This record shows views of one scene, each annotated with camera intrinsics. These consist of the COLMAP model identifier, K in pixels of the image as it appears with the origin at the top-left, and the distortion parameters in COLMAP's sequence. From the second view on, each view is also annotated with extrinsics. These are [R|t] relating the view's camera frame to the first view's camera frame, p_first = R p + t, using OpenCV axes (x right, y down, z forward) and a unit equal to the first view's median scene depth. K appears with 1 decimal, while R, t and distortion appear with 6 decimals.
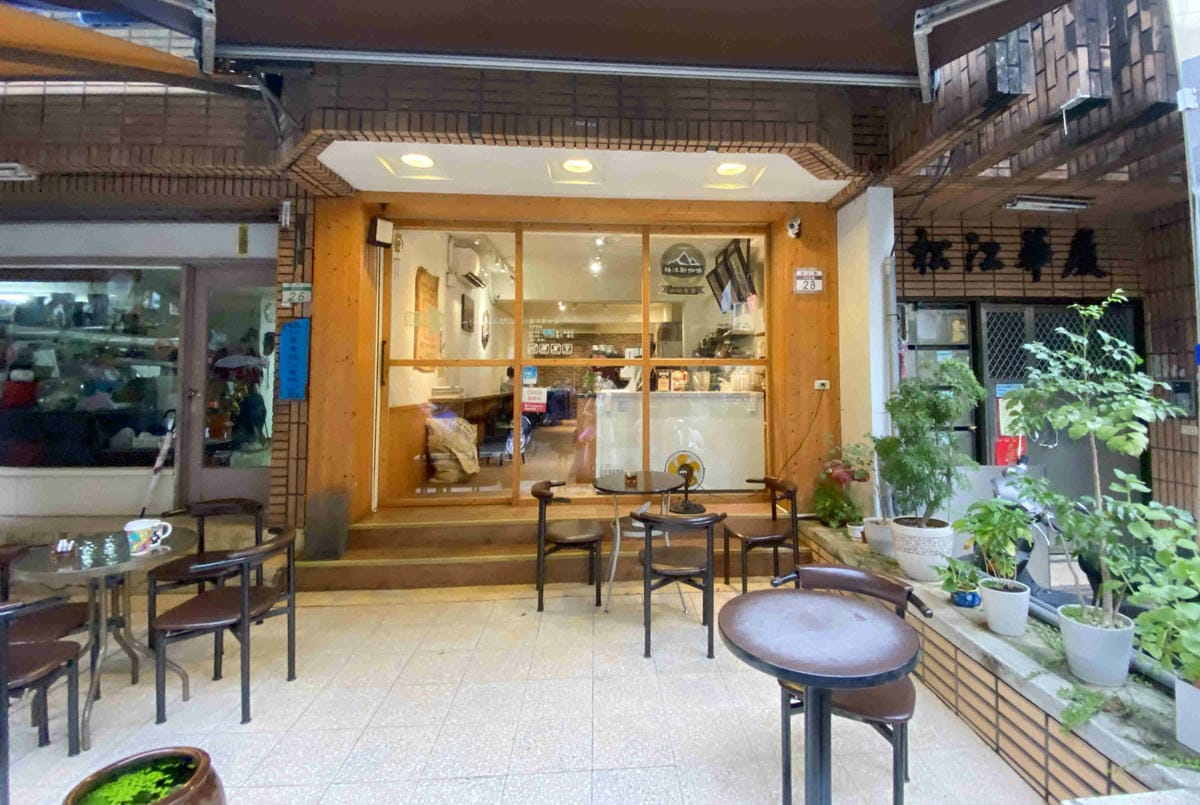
lens RADIAL K [[547.6, 0, 627.0], [0, 547.6, 347.1], [0, 0, 1]] dist [0.002703, -0.013255]
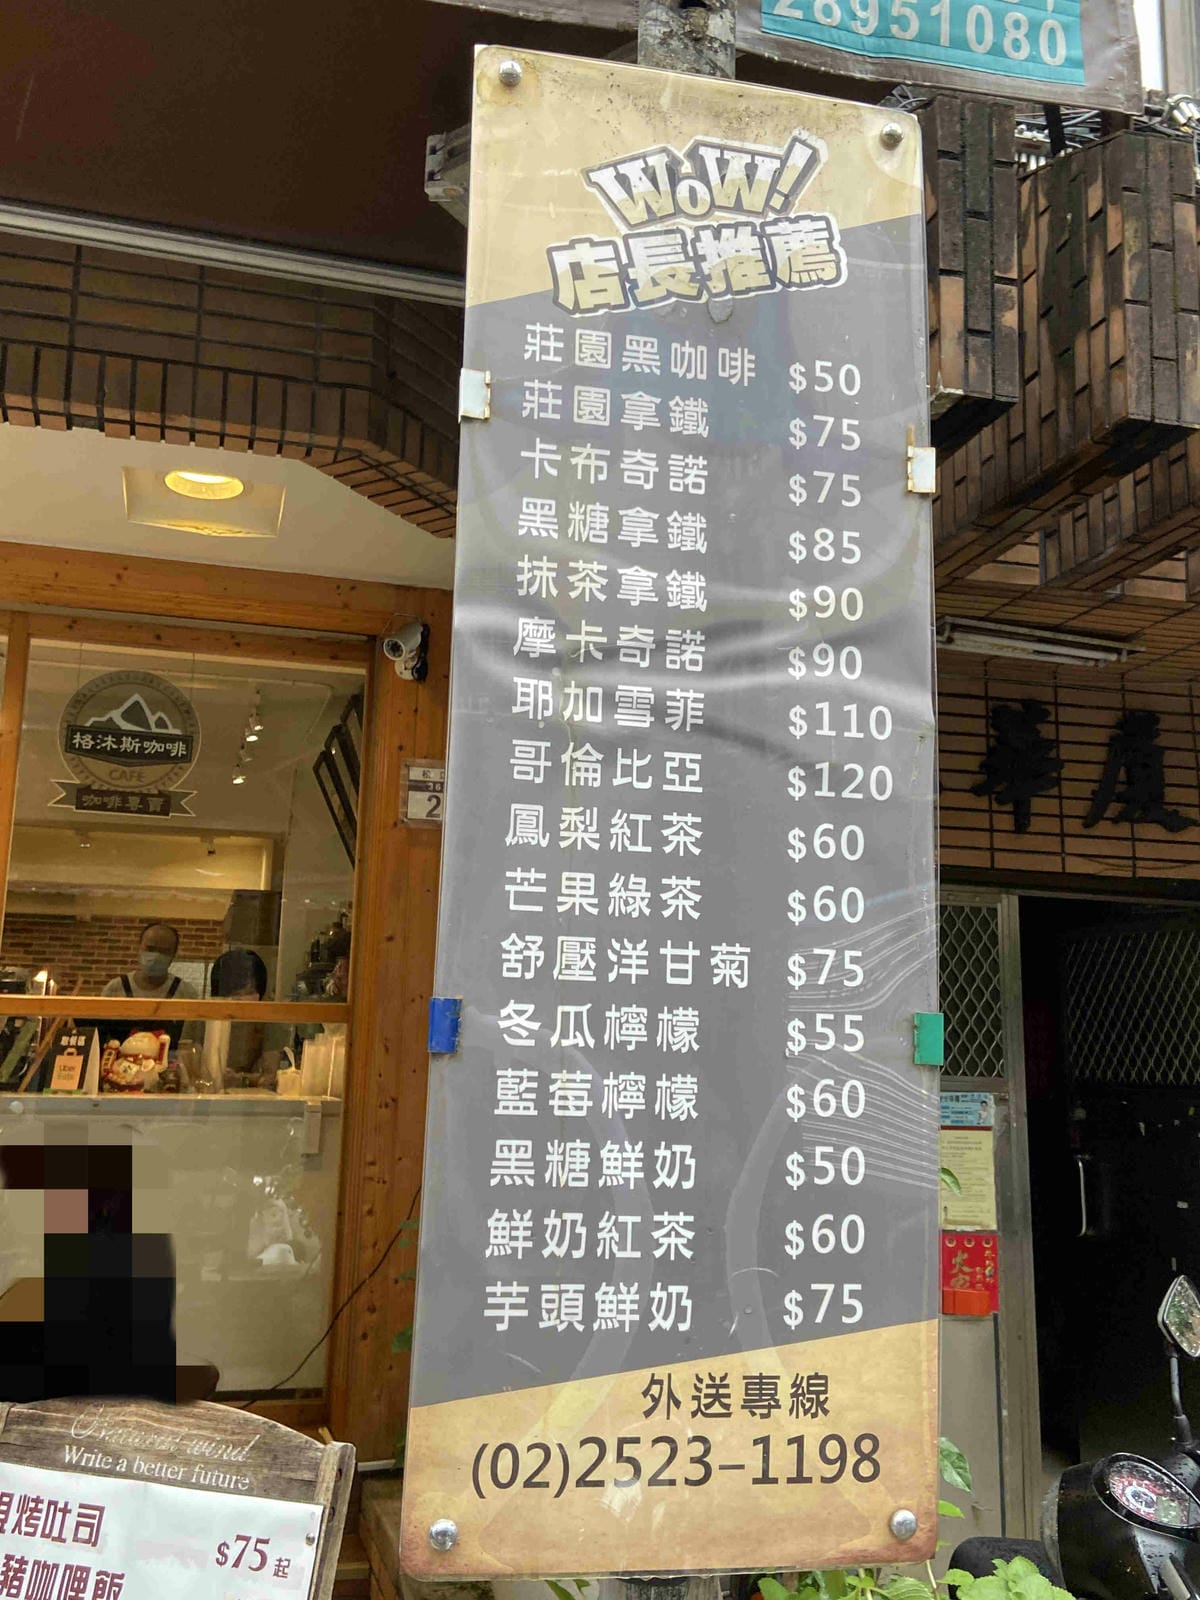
lens RADIAL K [[1512.5, 0, 599.5], [0, 1512.5, 787.9], [0, 0, 1]] dist [0.046774, 0.000000]
pose [[0.982597, 0.062648, 0.174866, 0.258406], [-0.042840, 0.992460, -0.114835, -0.012089], [-0.180742, 0.105345, 0.977873, -0.034024]]
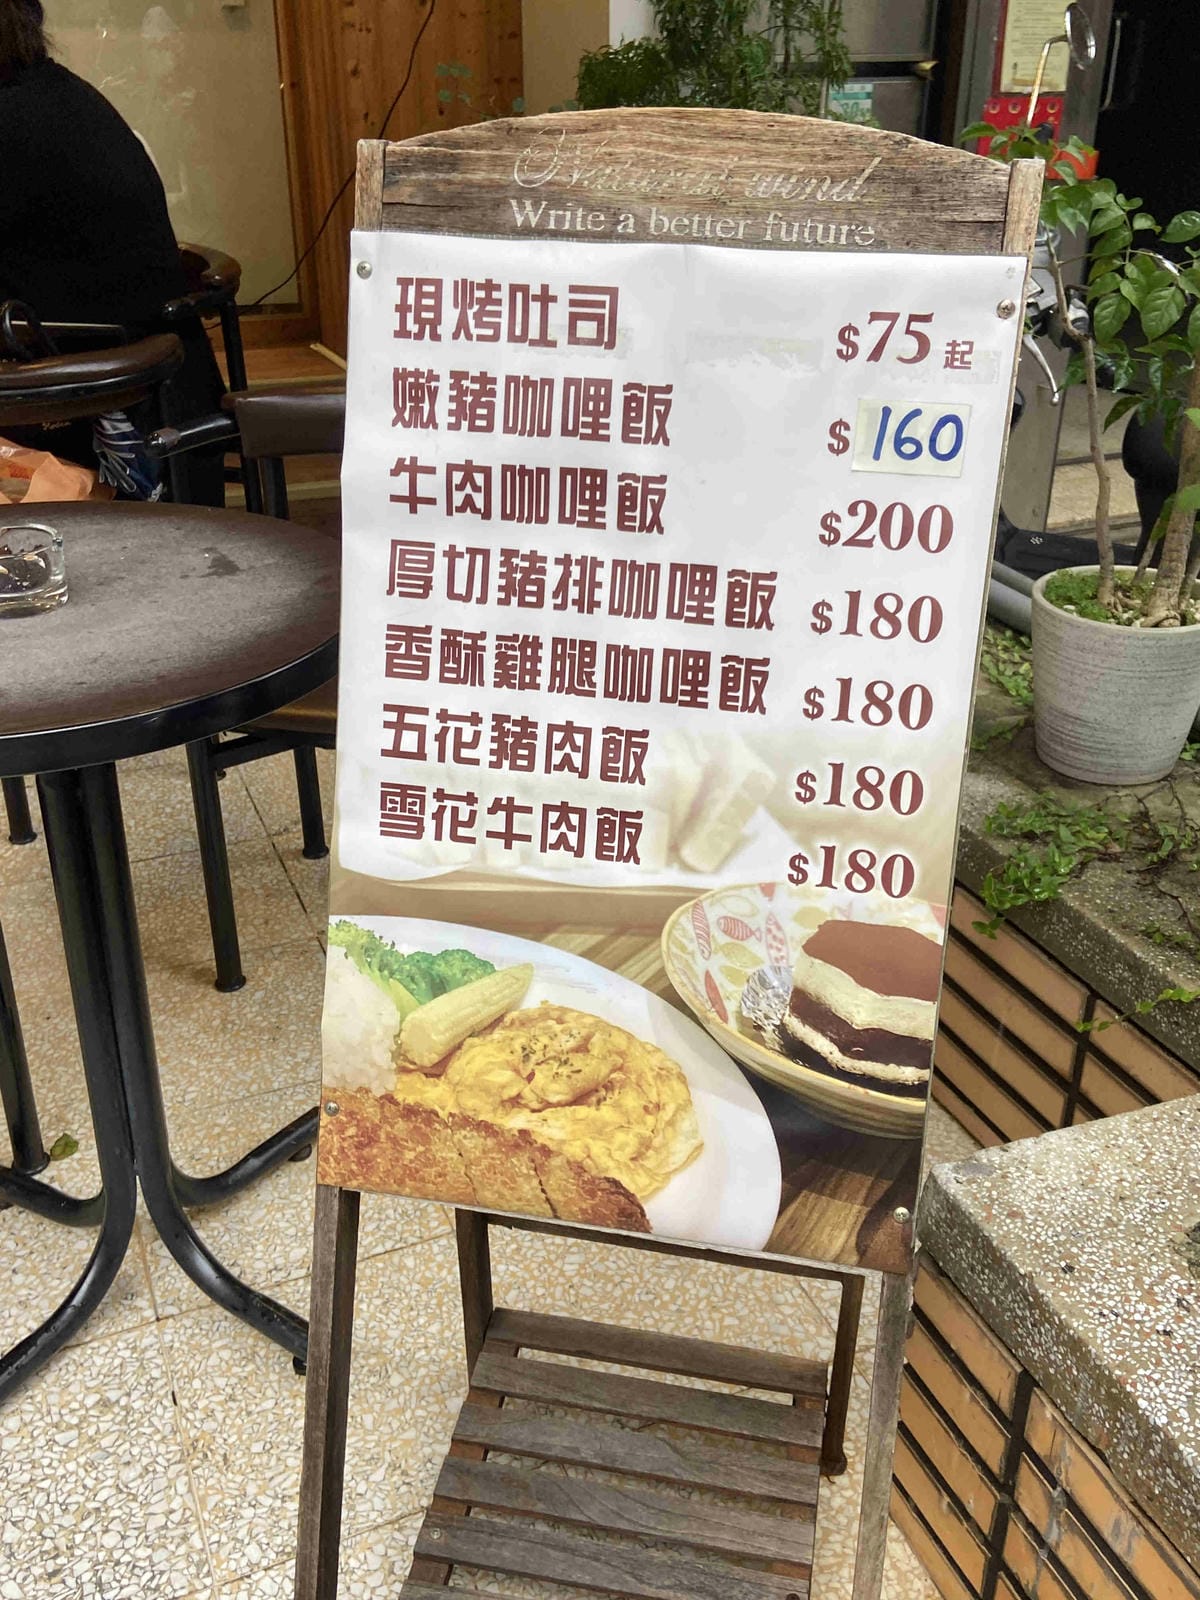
lens RADIAL K [[1512.5, 0, 598.9], [0, 1512.5, 804.0], [0, 0, 1]] dist [0.046774, 0.000000]
pose [[0.941569, -0.142159, 0.305351, 0.132823], [-0.035025, 0.860329, 0.508534, 0.075986], [-0.334995, -0.489515, 0.805080, 0.155505]]
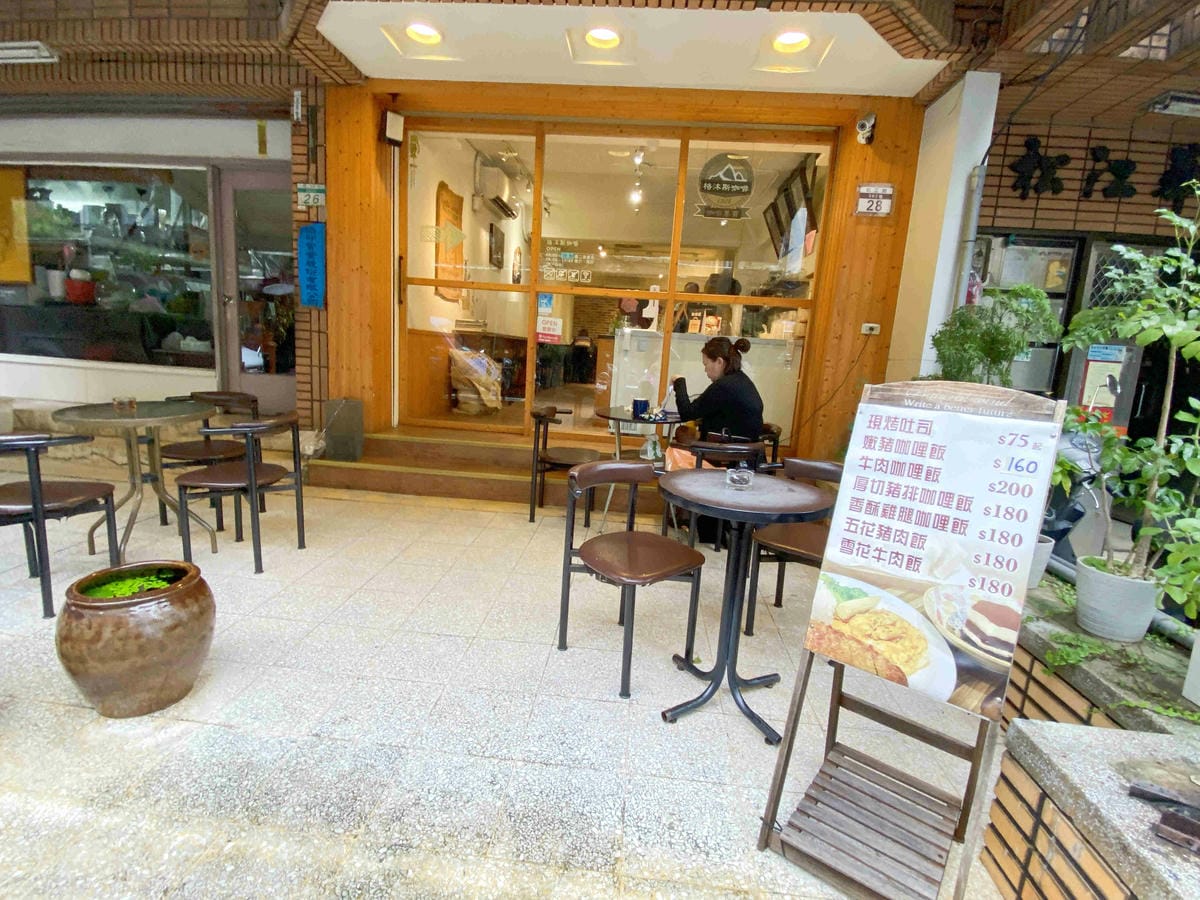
lens RADIAL K [[567.5, 0, 591.4], [0, 567.5, 447.6], [0, 0, 1]] dist [-0.002475, -0.011471]
pose [[0.985131, 0.093277, -0.144278, 0.067605], [-0.059125, 0.972549, 0.225060, 0.077357], [0.161311, -0.213183, 0.963604, 0.018858]]
